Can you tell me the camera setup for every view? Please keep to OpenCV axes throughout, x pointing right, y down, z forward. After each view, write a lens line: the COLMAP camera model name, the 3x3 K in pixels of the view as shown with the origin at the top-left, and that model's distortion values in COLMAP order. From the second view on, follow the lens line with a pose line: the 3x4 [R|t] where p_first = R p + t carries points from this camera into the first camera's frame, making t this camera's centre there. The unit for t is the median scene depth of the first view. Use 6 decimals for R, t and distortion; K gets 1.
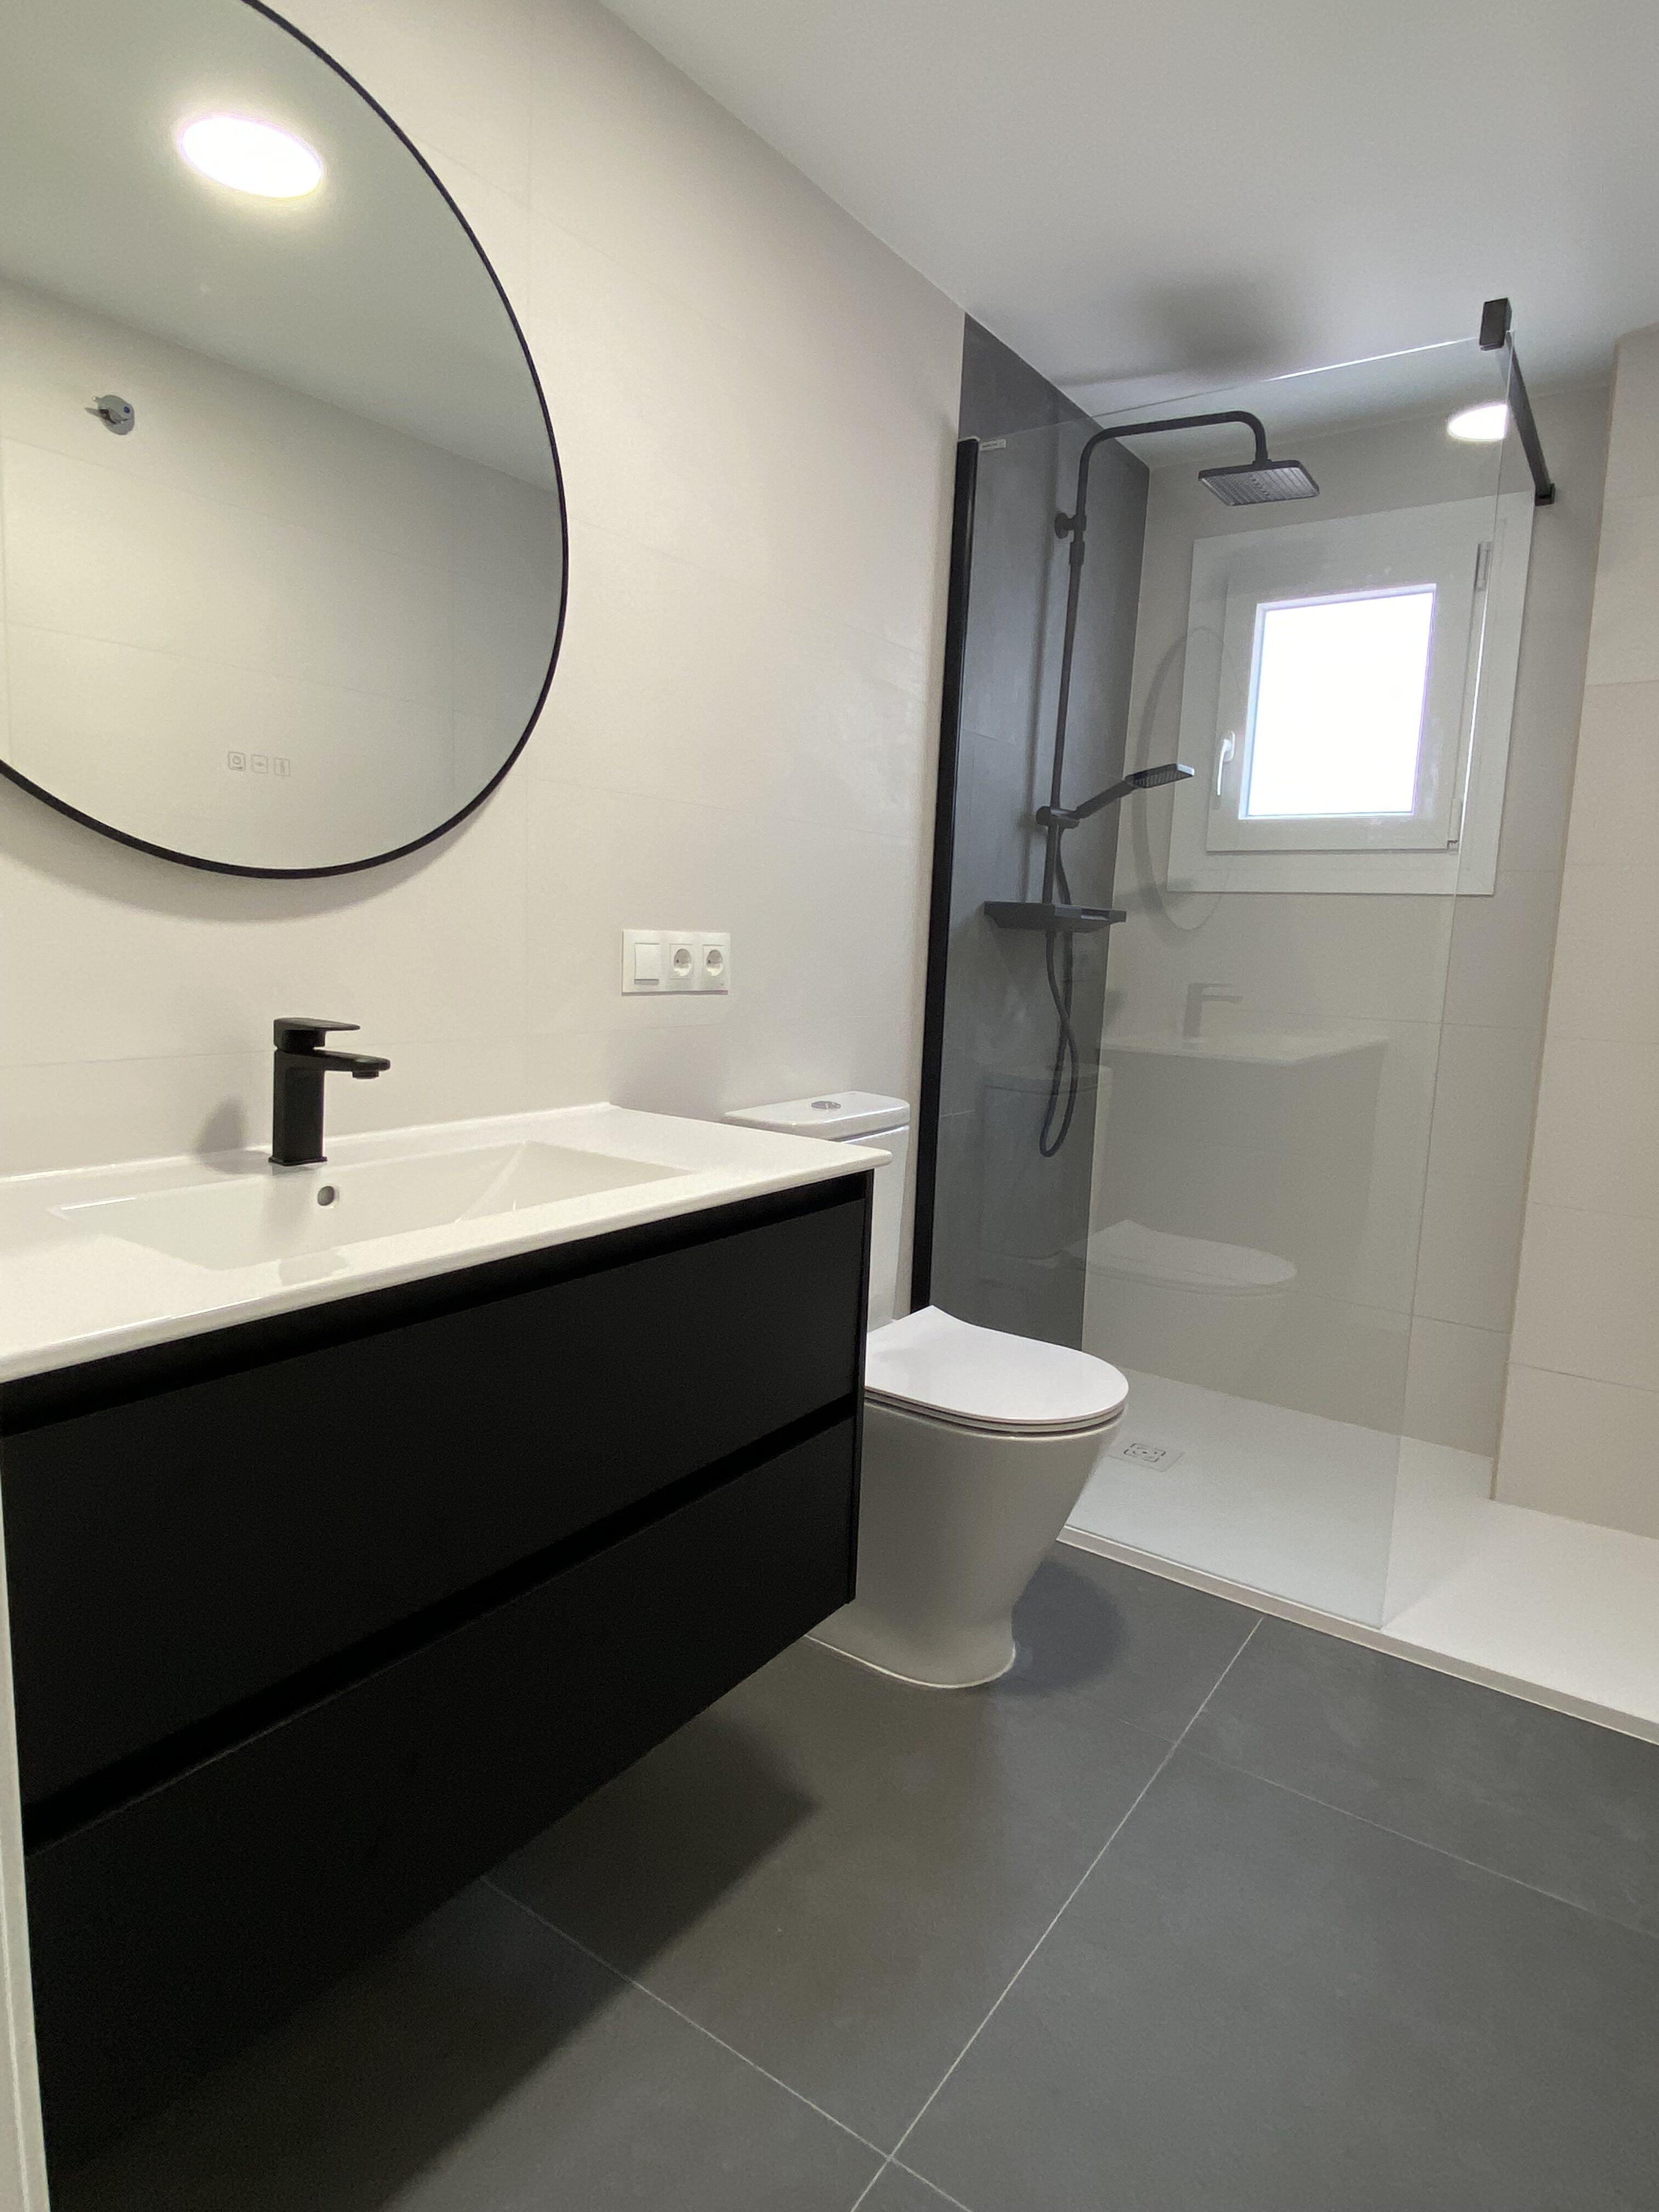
lens RADIAL K [[1226.7, 0, 797.6], [0, 1226.7, 1108.6], [0, 0, 1]] dist [0.026428, -0.040352]
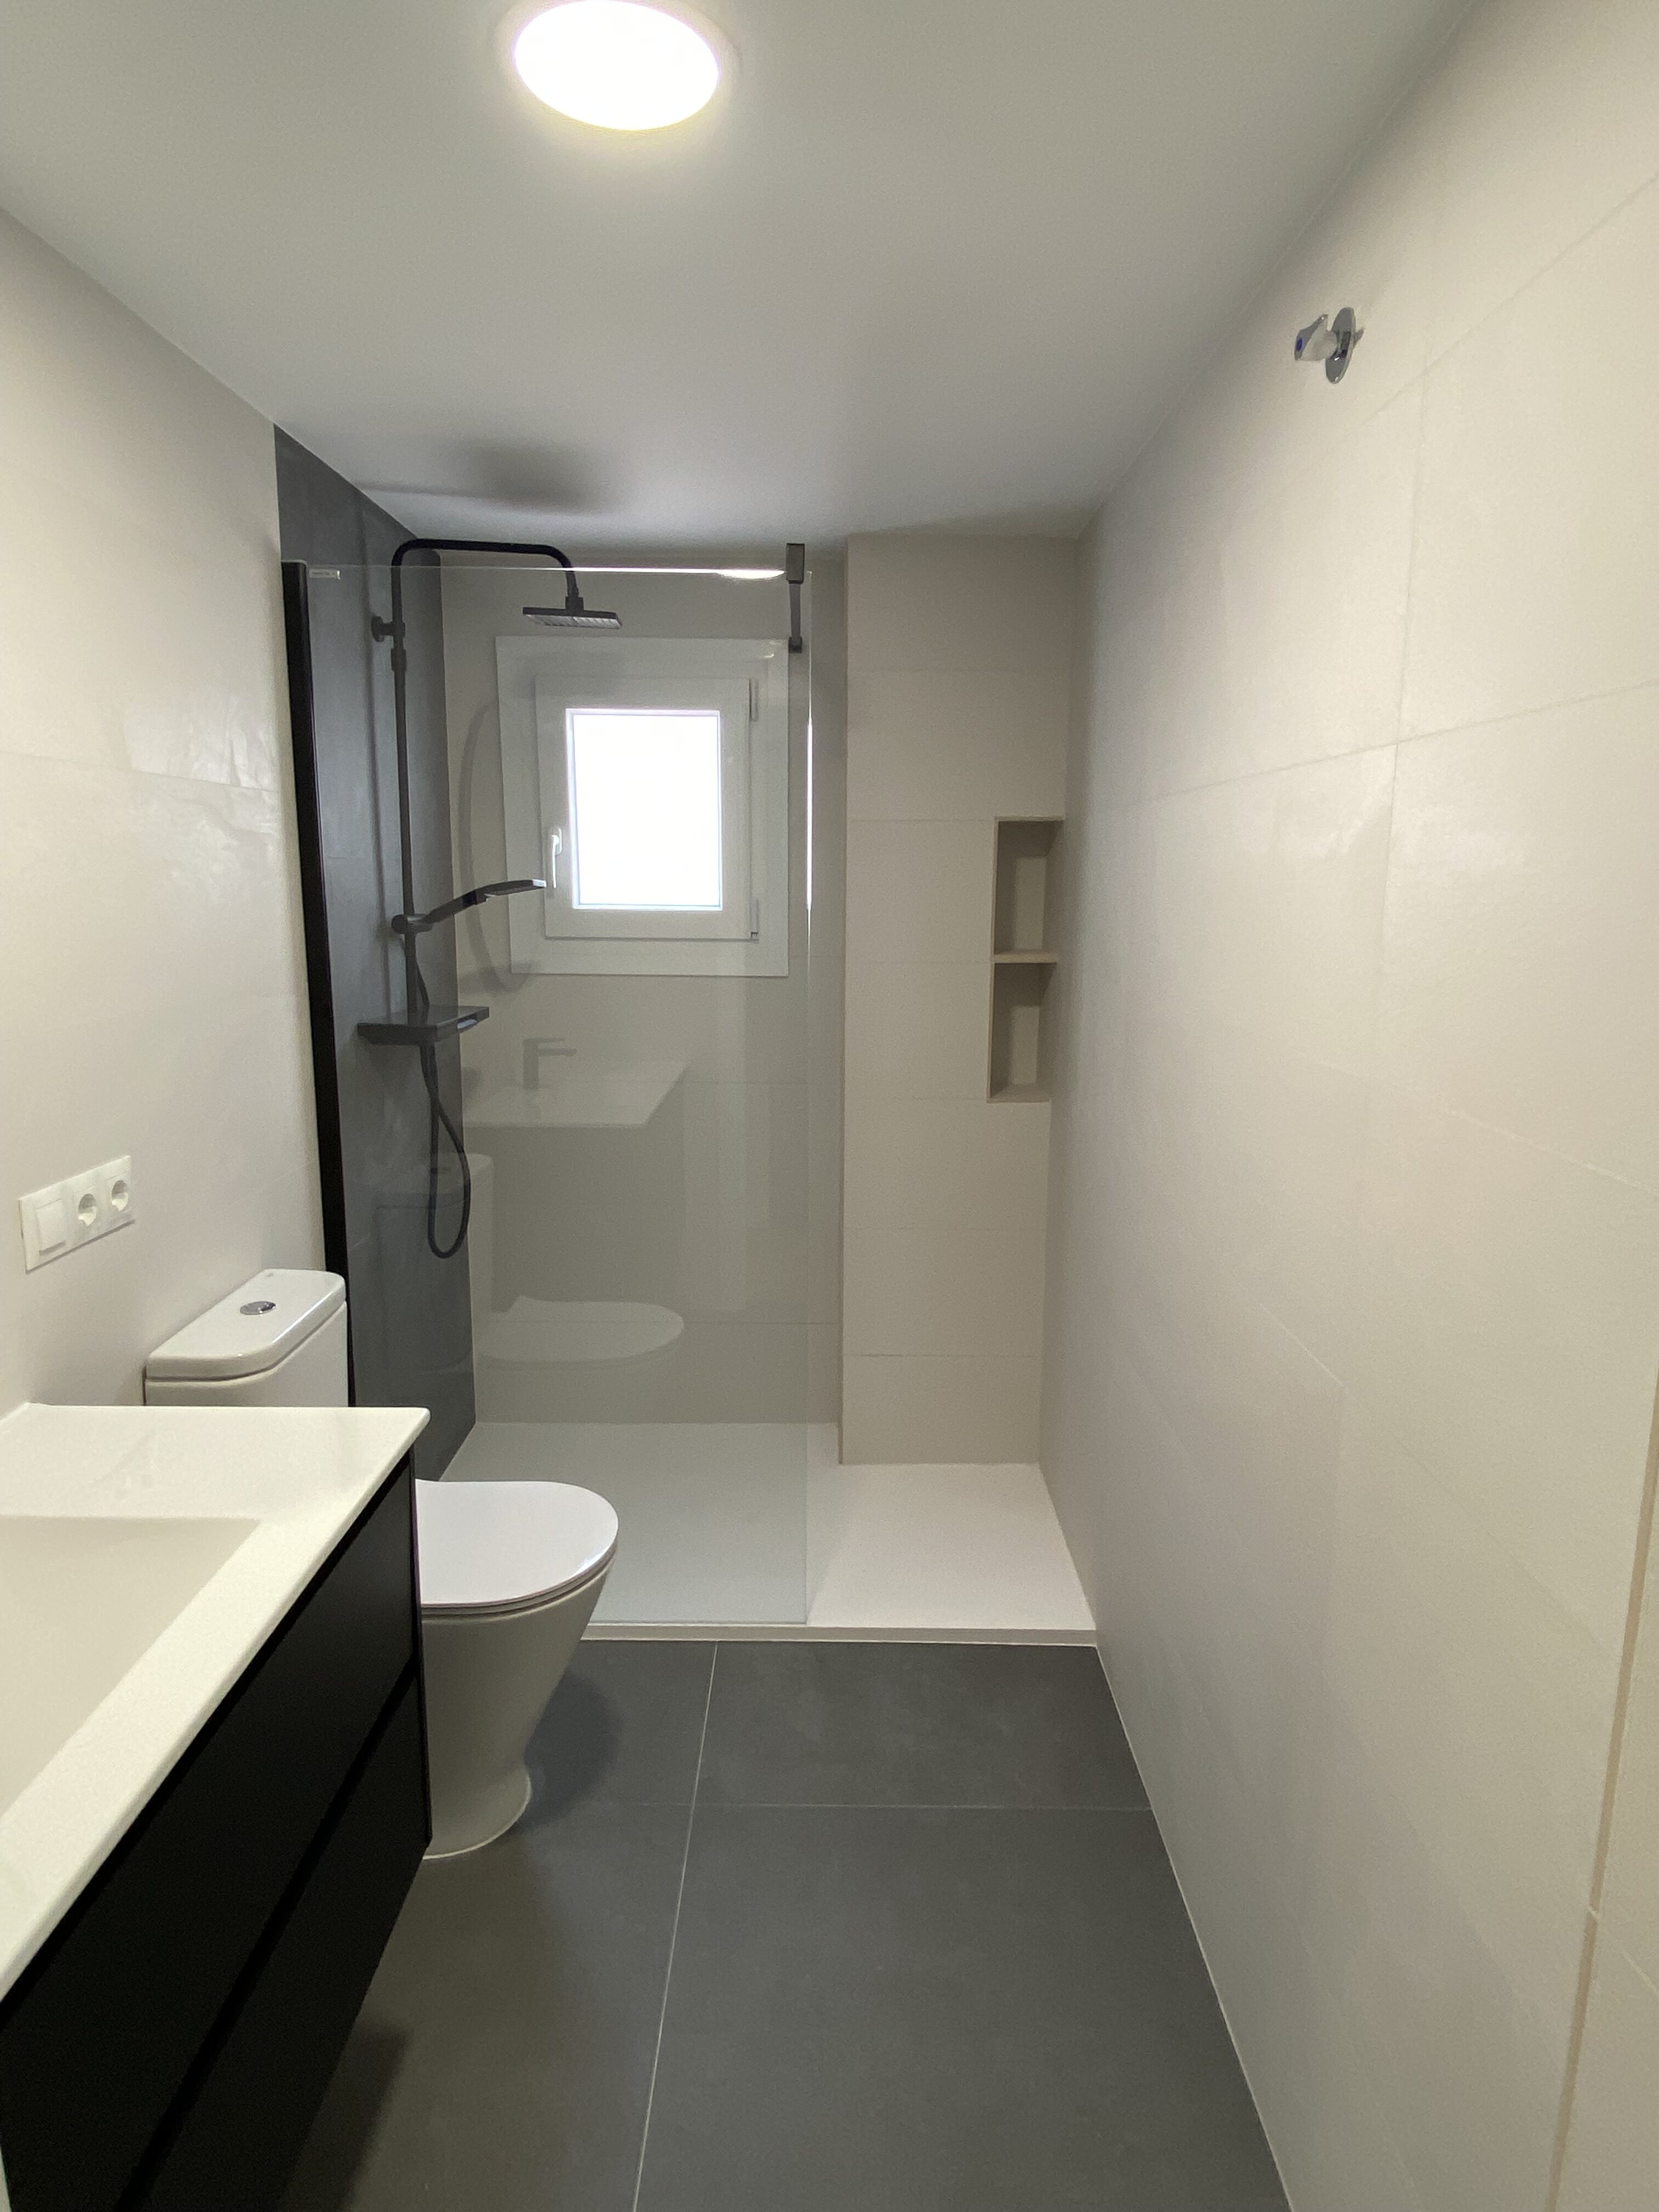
lens RADIAL K [[1226.7, 0, 797.6], [0, 1226.7, 1108.6], [0, 0, 1]] dist [0.026428, -0.040352]
pose [[0.821387, -0.138672, 0.553257, -0.105836], [0.111363, 0.990317, 0.082886, -0.142272], [-0.559394, -0.006469, 0.828877, 0.004672]]
